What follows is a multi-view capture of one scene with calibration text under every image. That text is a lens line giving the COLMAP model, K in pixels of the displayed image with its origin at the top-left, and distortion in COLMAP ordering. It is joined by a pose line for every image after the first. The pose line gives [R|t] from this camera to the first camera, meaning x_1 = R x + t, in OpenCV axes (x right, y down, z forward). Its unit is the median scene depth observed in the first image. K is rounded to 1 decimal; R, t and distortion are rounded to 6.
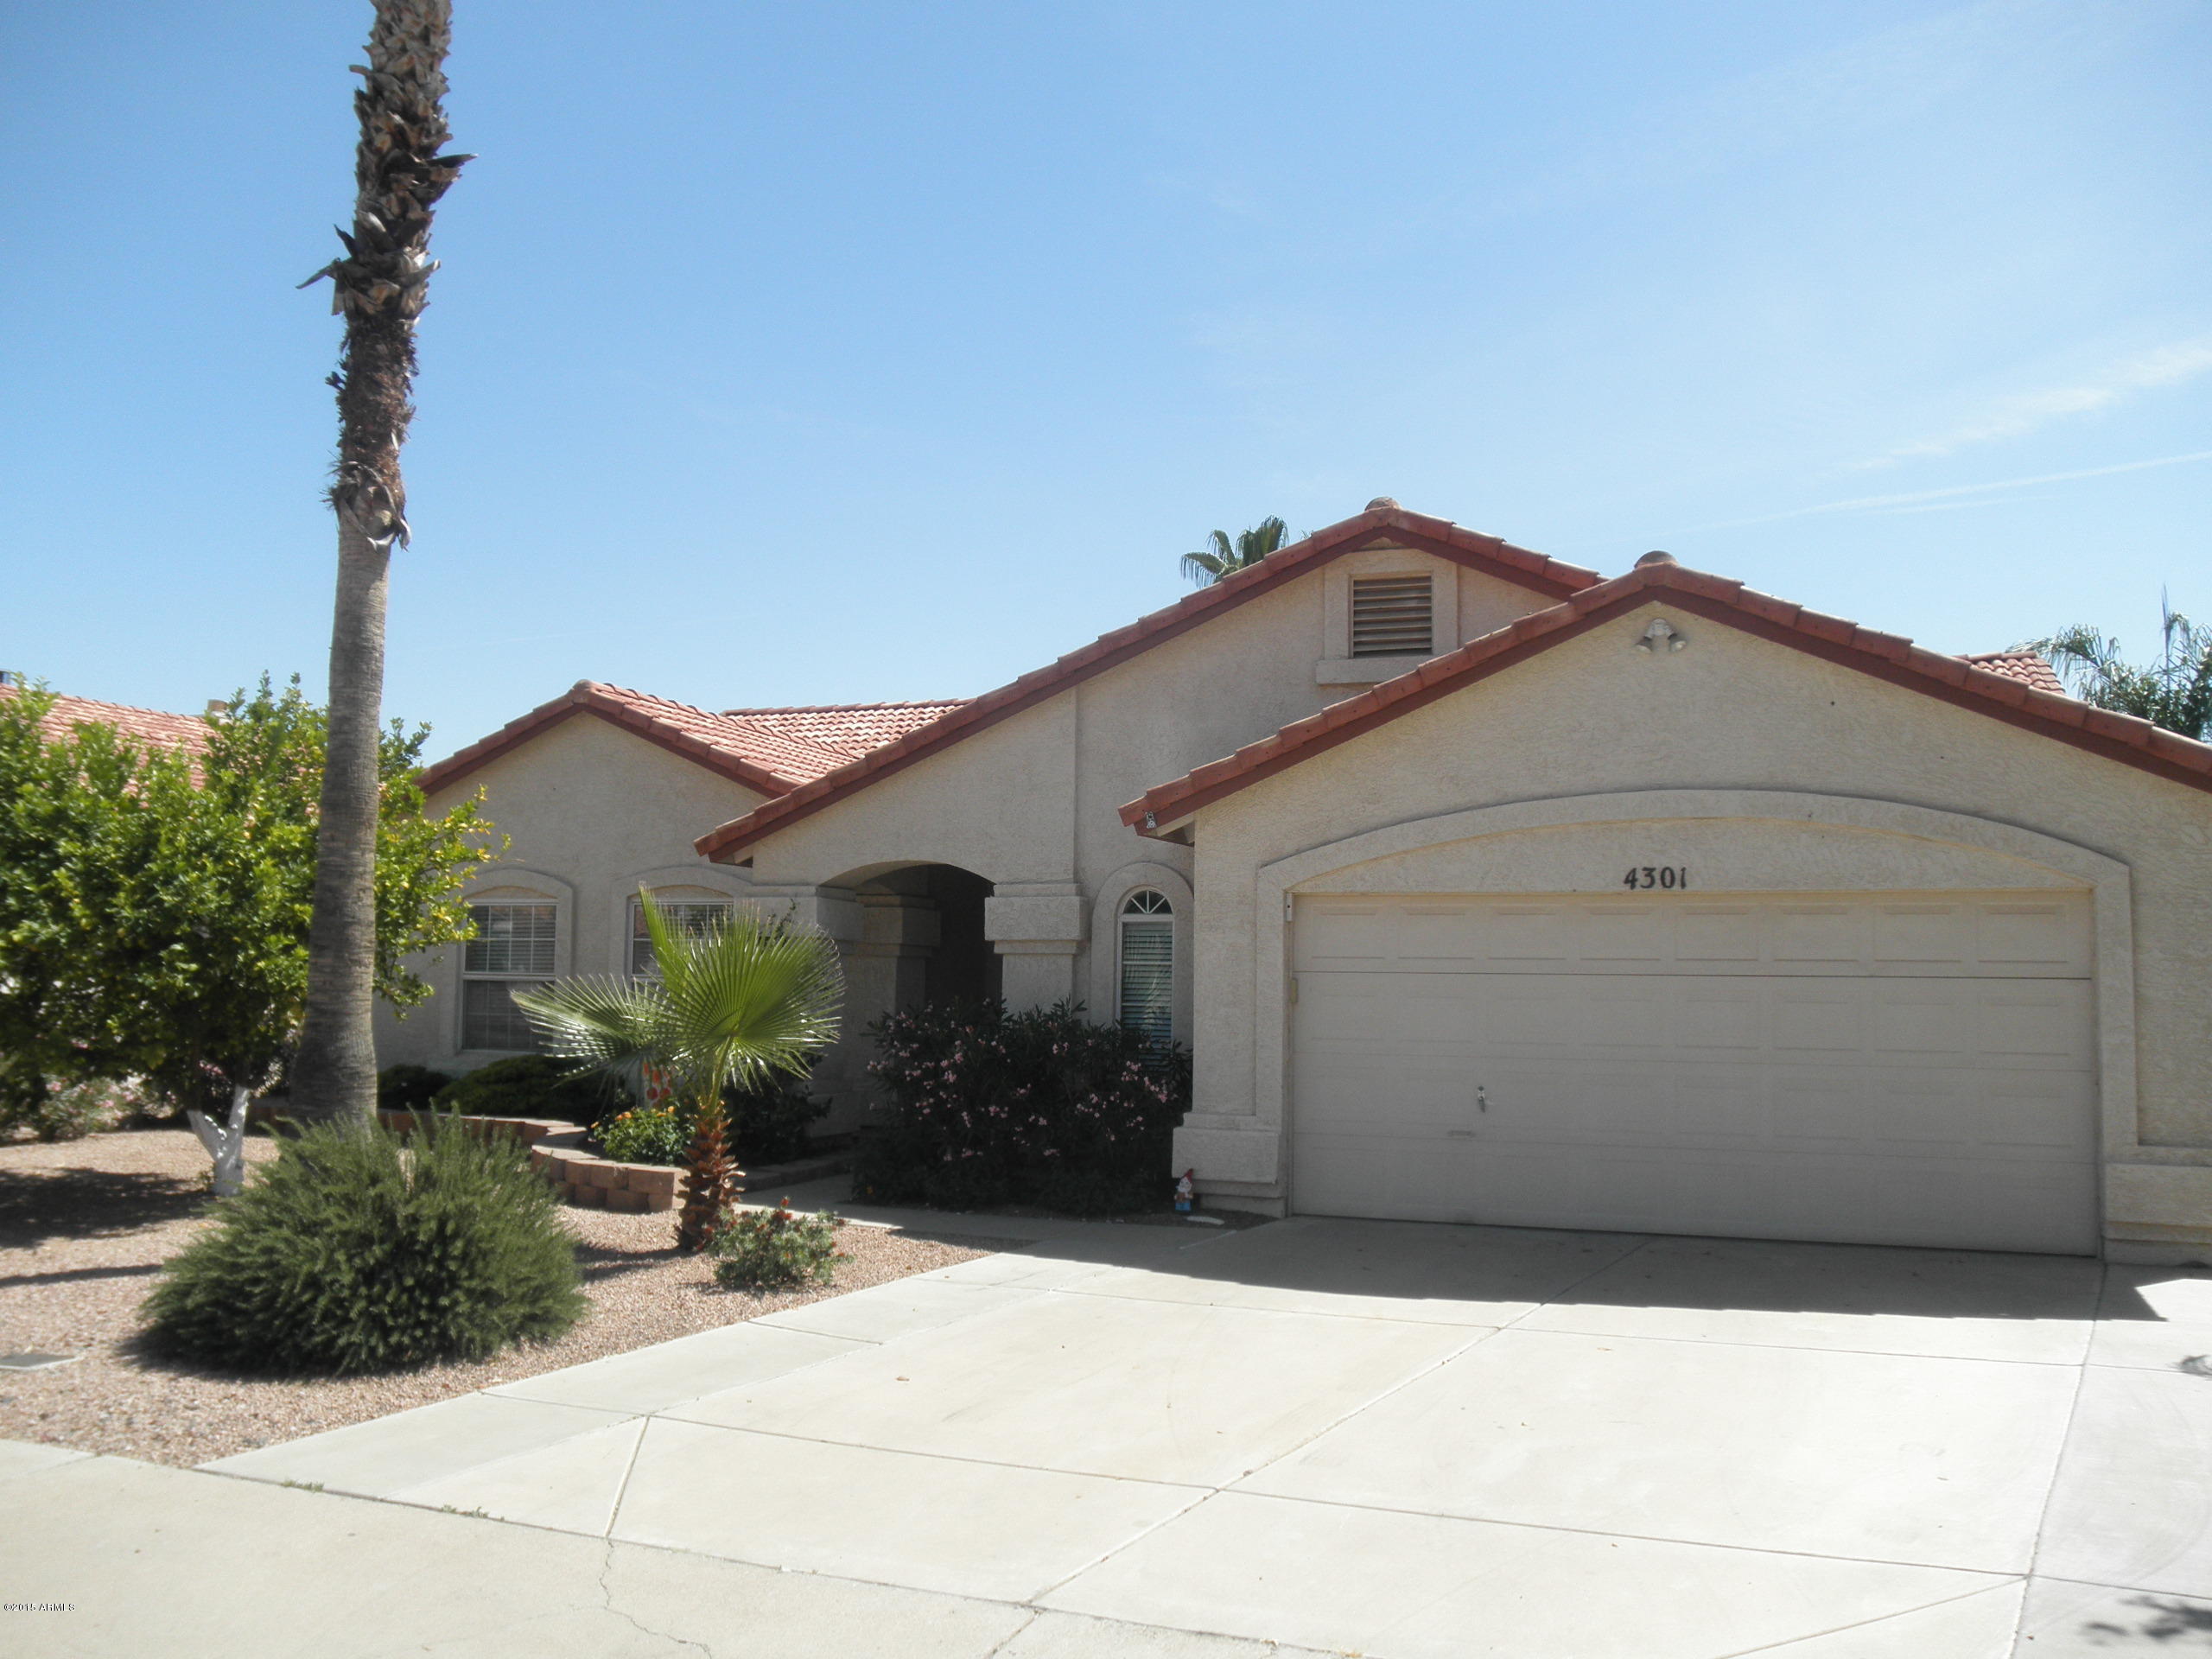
lens RADIAL K [[1813.9, 0, 1109.2], [0, 1813.9, 838.1], [0, 0, 1]] dist [-0.122006, 0.109038]
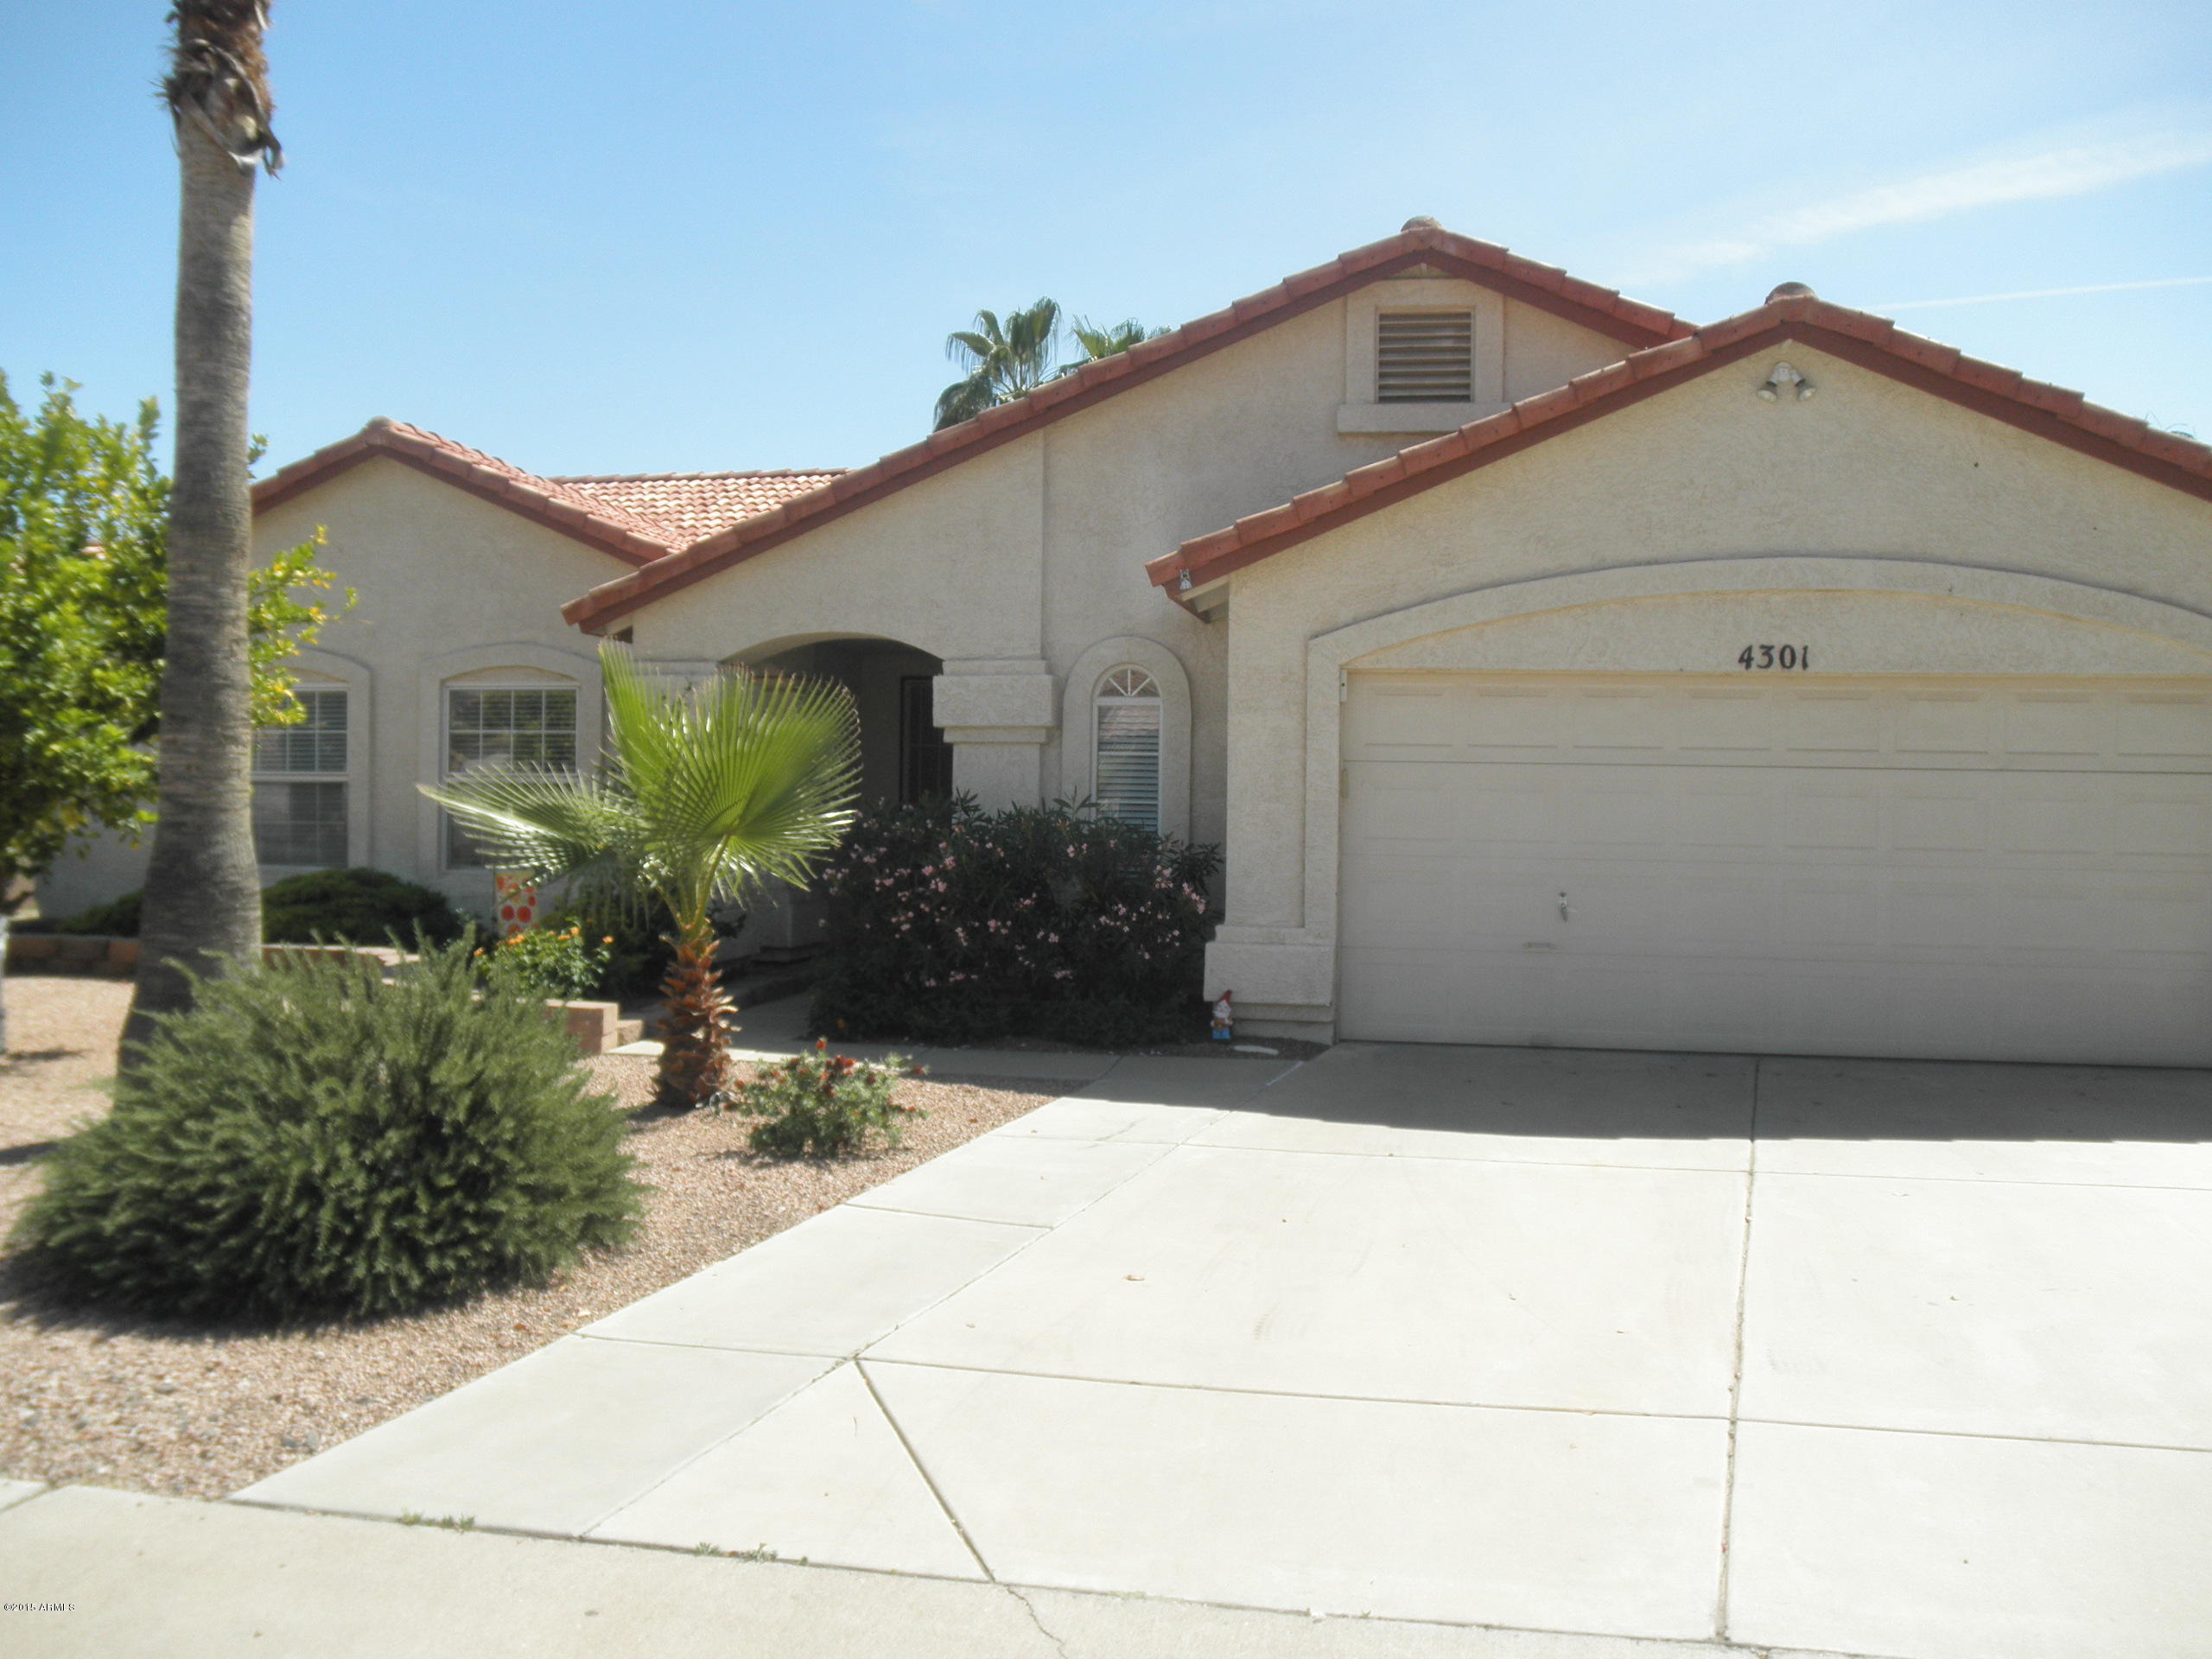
lens RADIAL K [[1813.9, 0, 1112.7], [0, 1813.9, 840.1], [0, 0, 1]] dist [-0.122006, 0.109038]
pose [[0.982044, -0.003662, 0.188616, -0.183452], [-0.015516, 0.994856, 0.100102, 0.029001], [-0.188012, -0.101231, 0.976936, 0.191655]]
